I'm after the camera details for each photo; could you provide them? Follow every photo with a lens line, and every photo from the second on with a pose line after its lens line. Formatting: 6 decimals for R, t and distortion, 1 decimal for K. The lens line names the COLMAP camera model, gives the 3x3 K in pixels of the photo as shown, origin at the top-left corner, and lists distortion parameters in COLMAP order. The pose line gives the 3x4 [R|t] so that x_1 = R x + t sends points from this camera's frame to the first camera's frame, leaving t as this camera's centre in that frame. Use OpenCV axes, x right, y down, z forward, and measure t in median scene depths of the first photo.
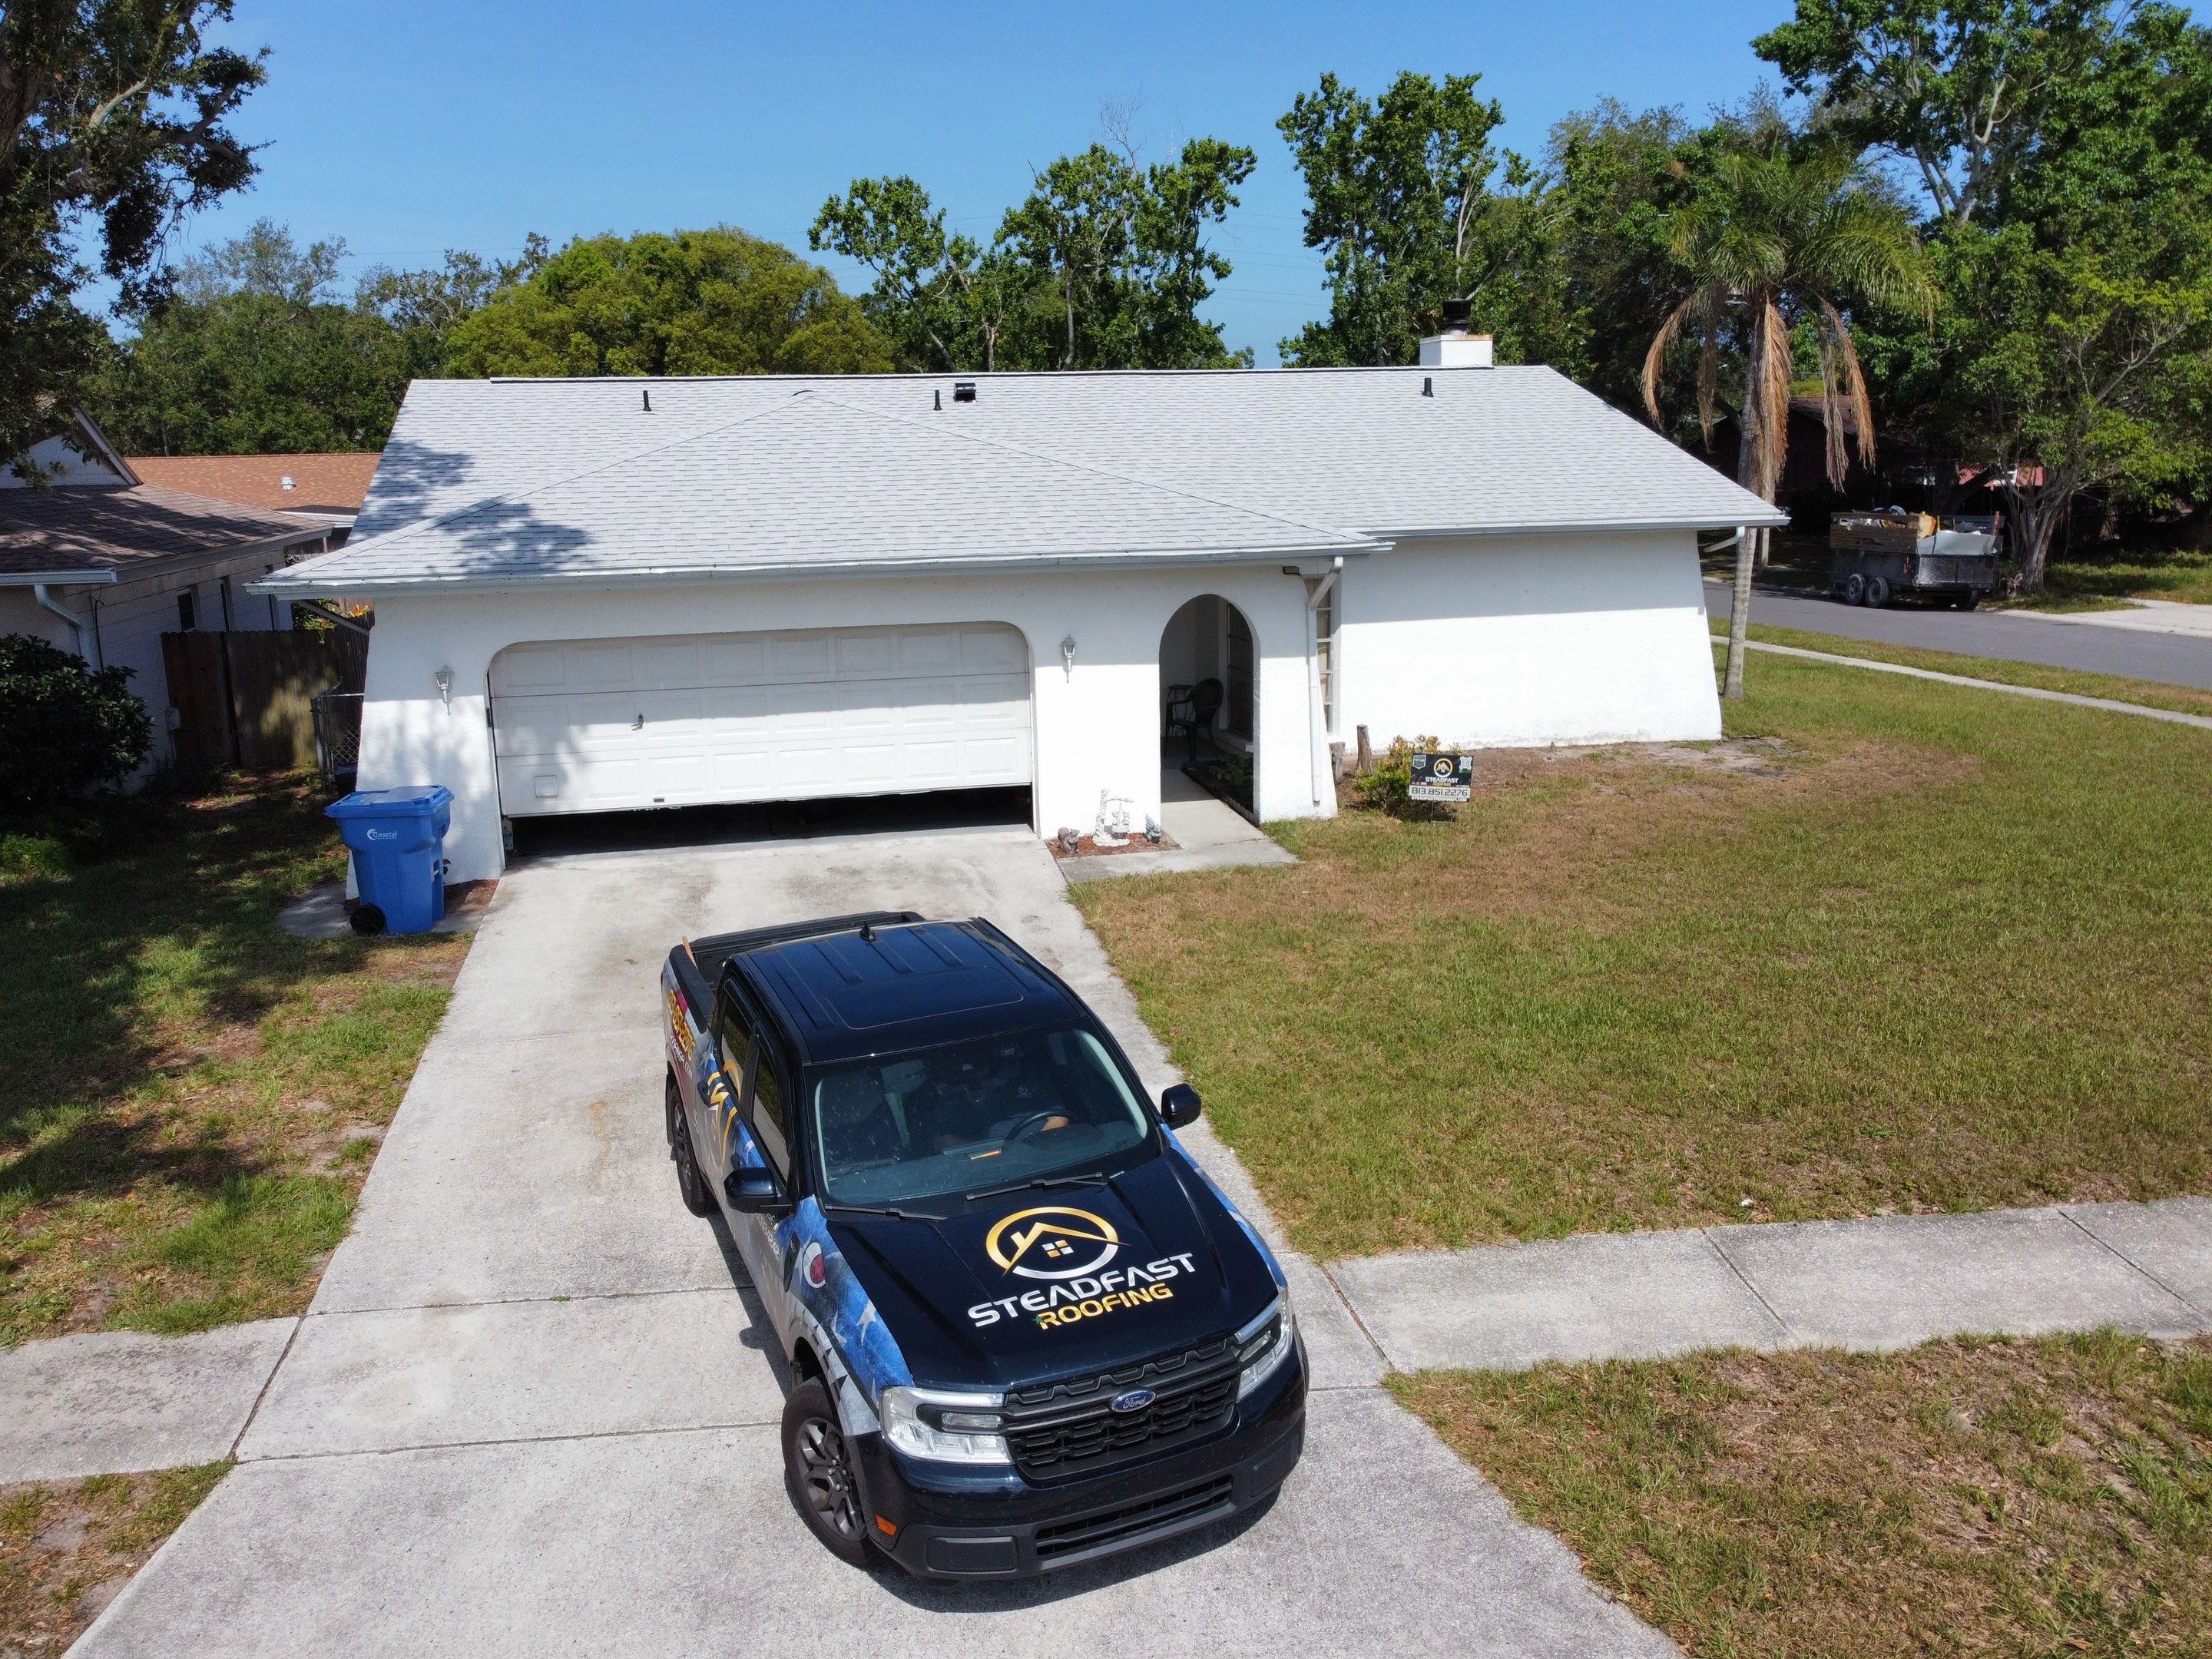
lens RADIAL K [[1687.6, 0, 1082.0], [0, 1687.6, 796.2], [0, 0, 1]] dist [0.002000, -0.003832]
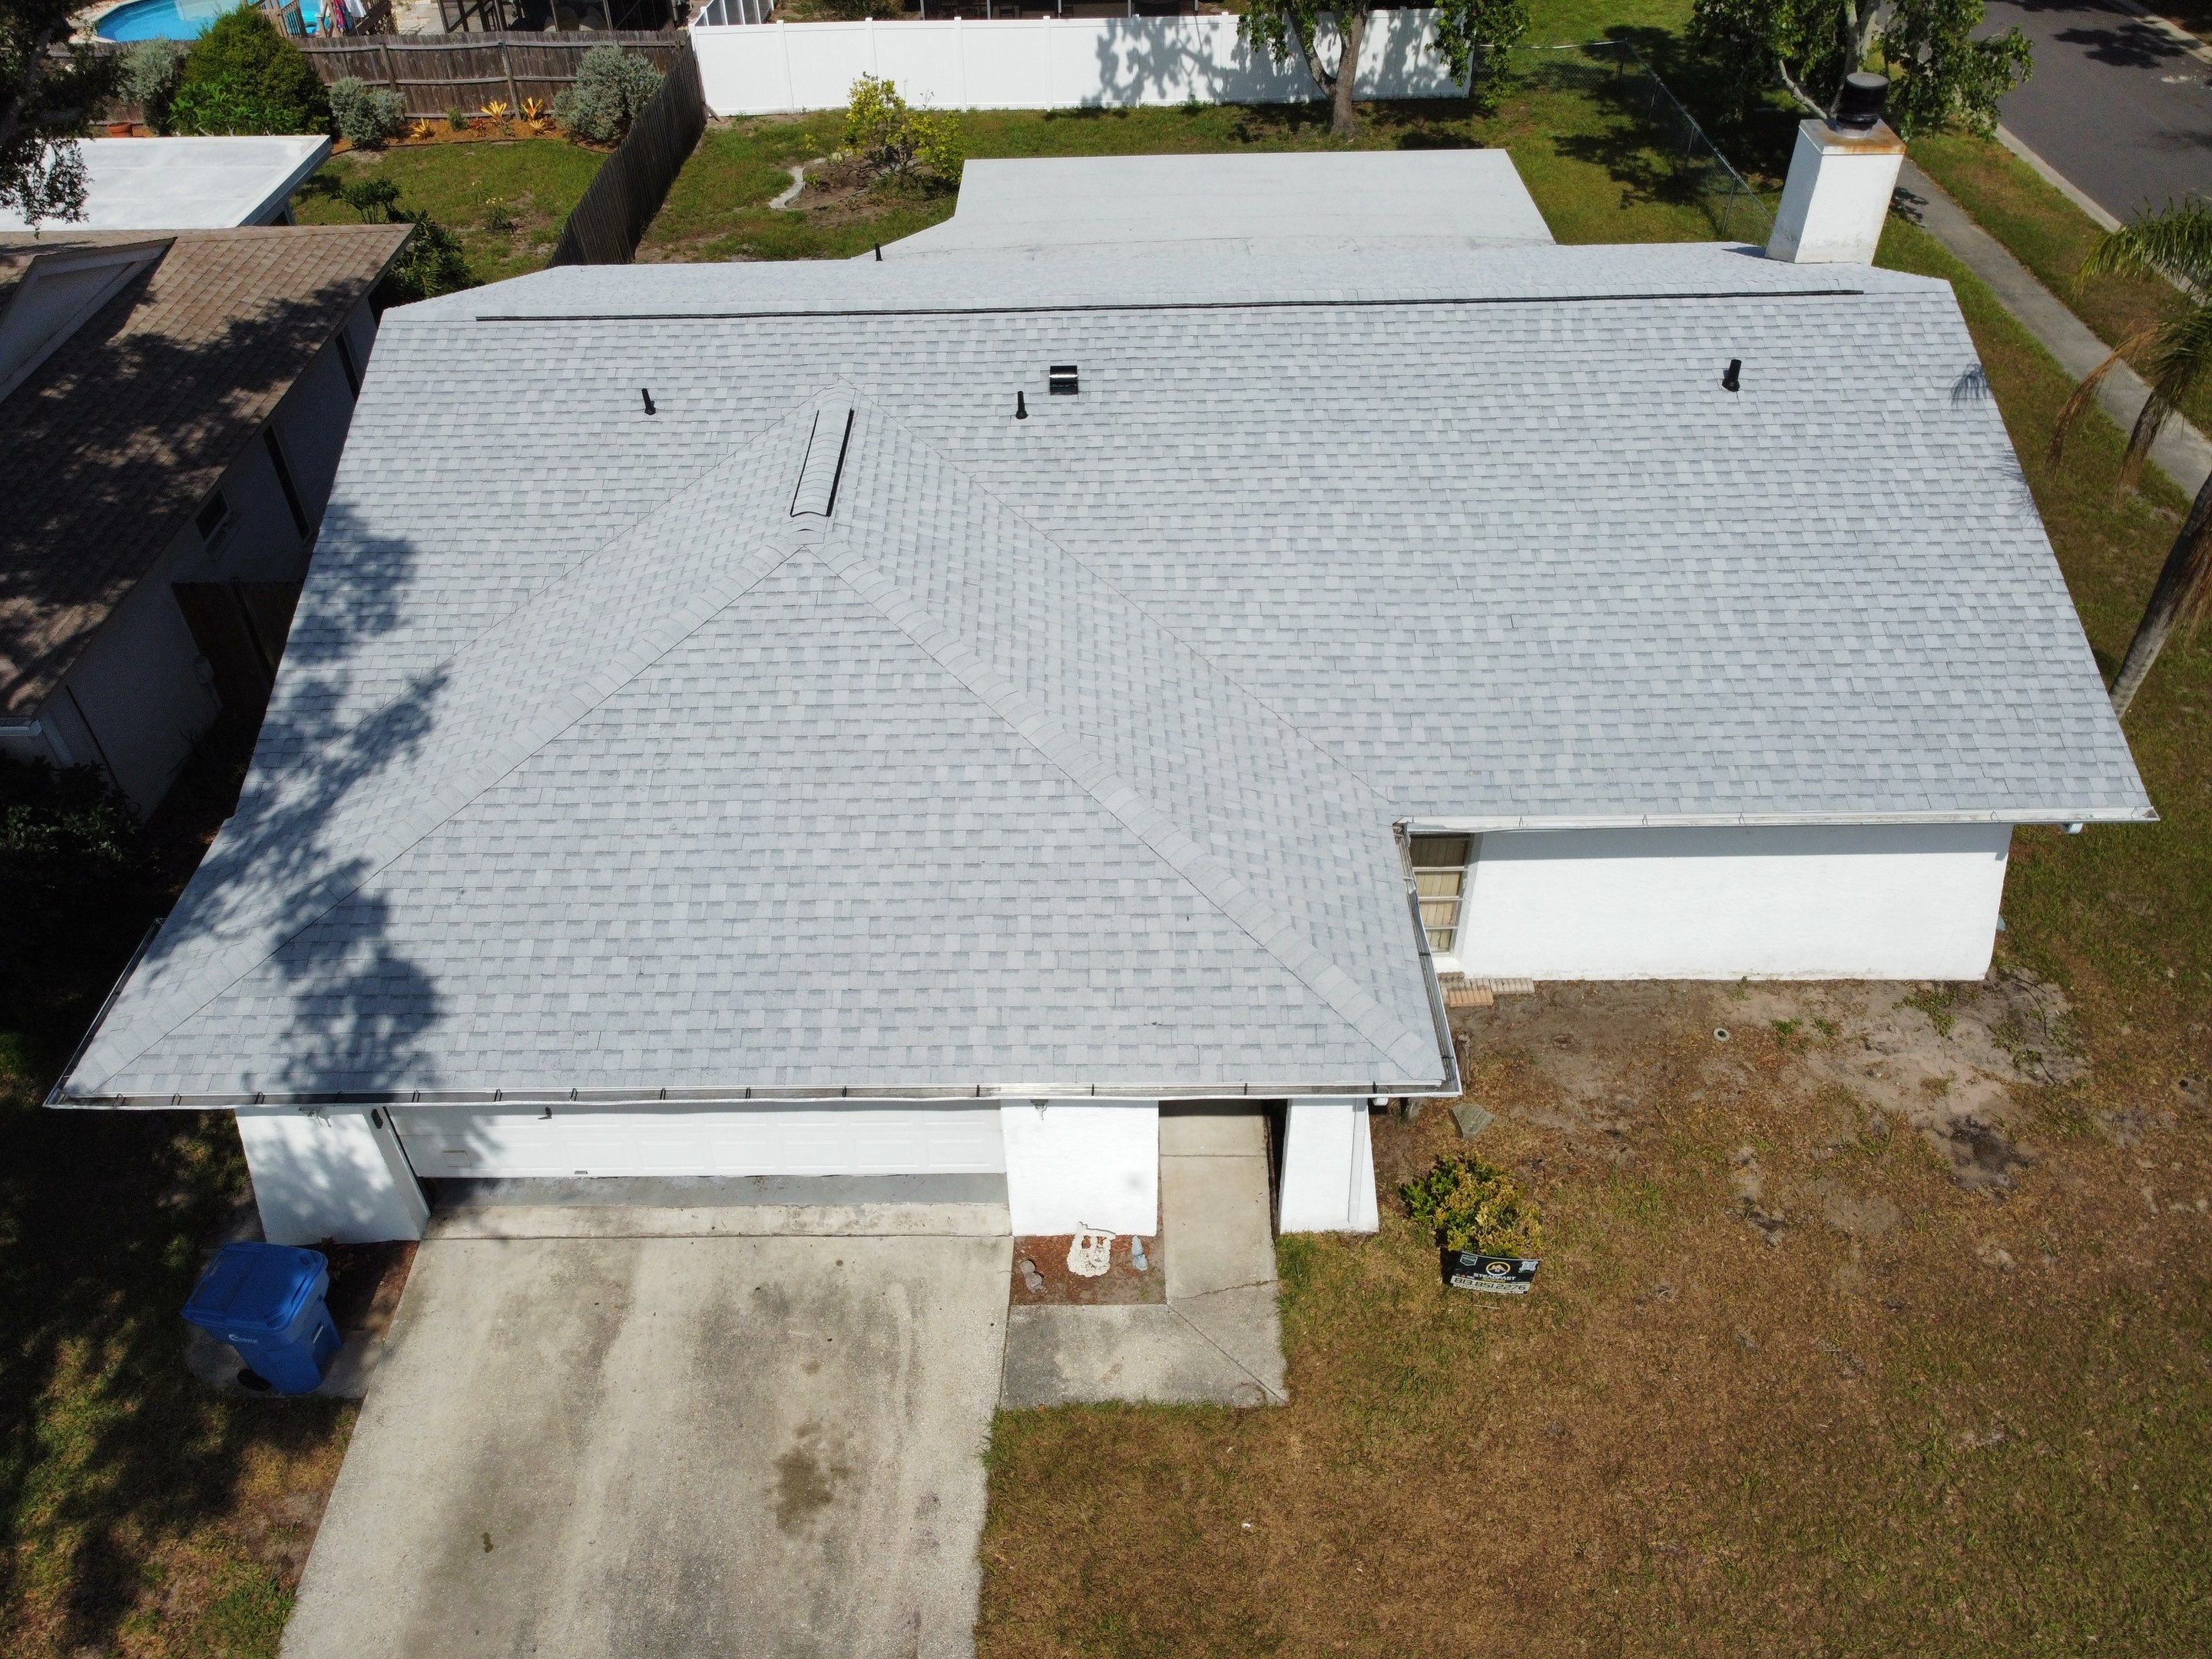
lens RADIAL K [[1687.6, 0, 1077.9], [0, 1687.6, 809.8], [0, 0, 1]] dist [0.002000, -0.003832]
pose [[0.973803, 0.148455, -0.172246, 0.137080], [-0.046121, 0.870683, 0.489678, -0.647235], [0.222666, -0.468906, 0.854721, 0.405374]]
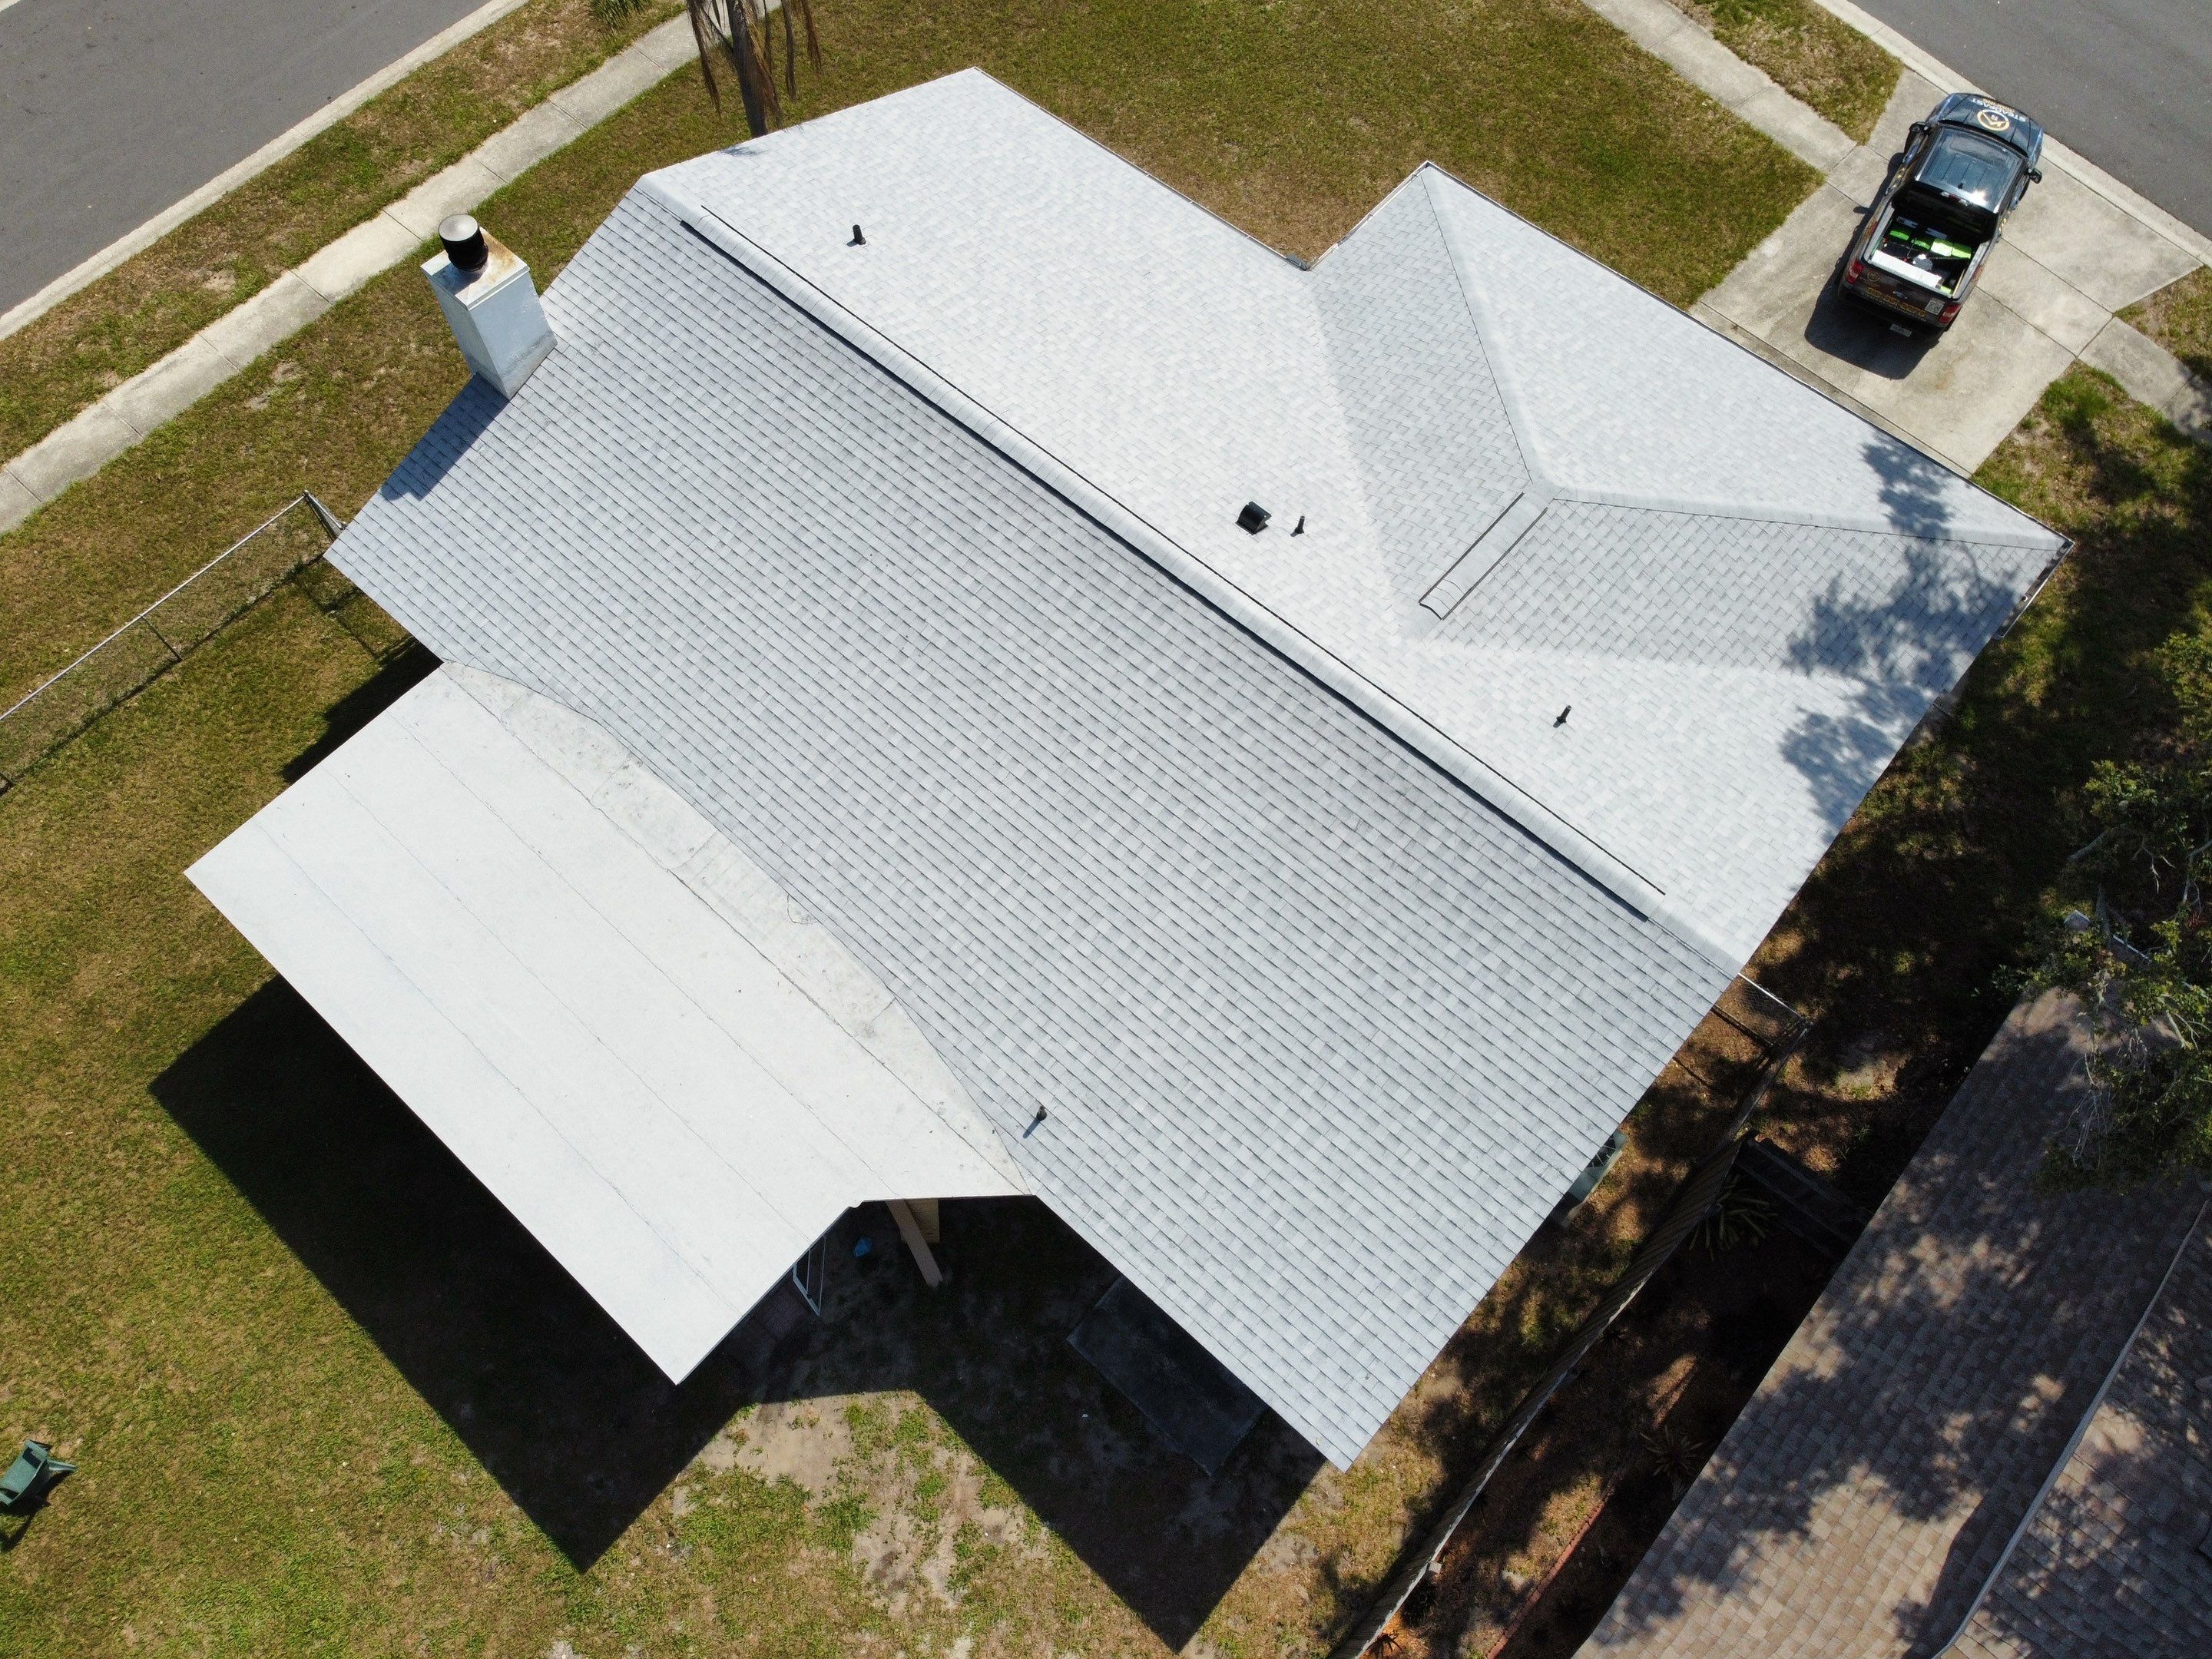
lens RADIAL K [[1687.6, 0, 1079.9], [0, 1687.6, 800.8], [0, 0, 1]] dist [0.002000, -0.003832]
pose [[-0.578635, -0.715701, 0.391093, -0.676818], [0.175469, 0.359050, 0.916675, -1.468261], [-0.796488, 0.599045, -0.082175, 1.812183]]
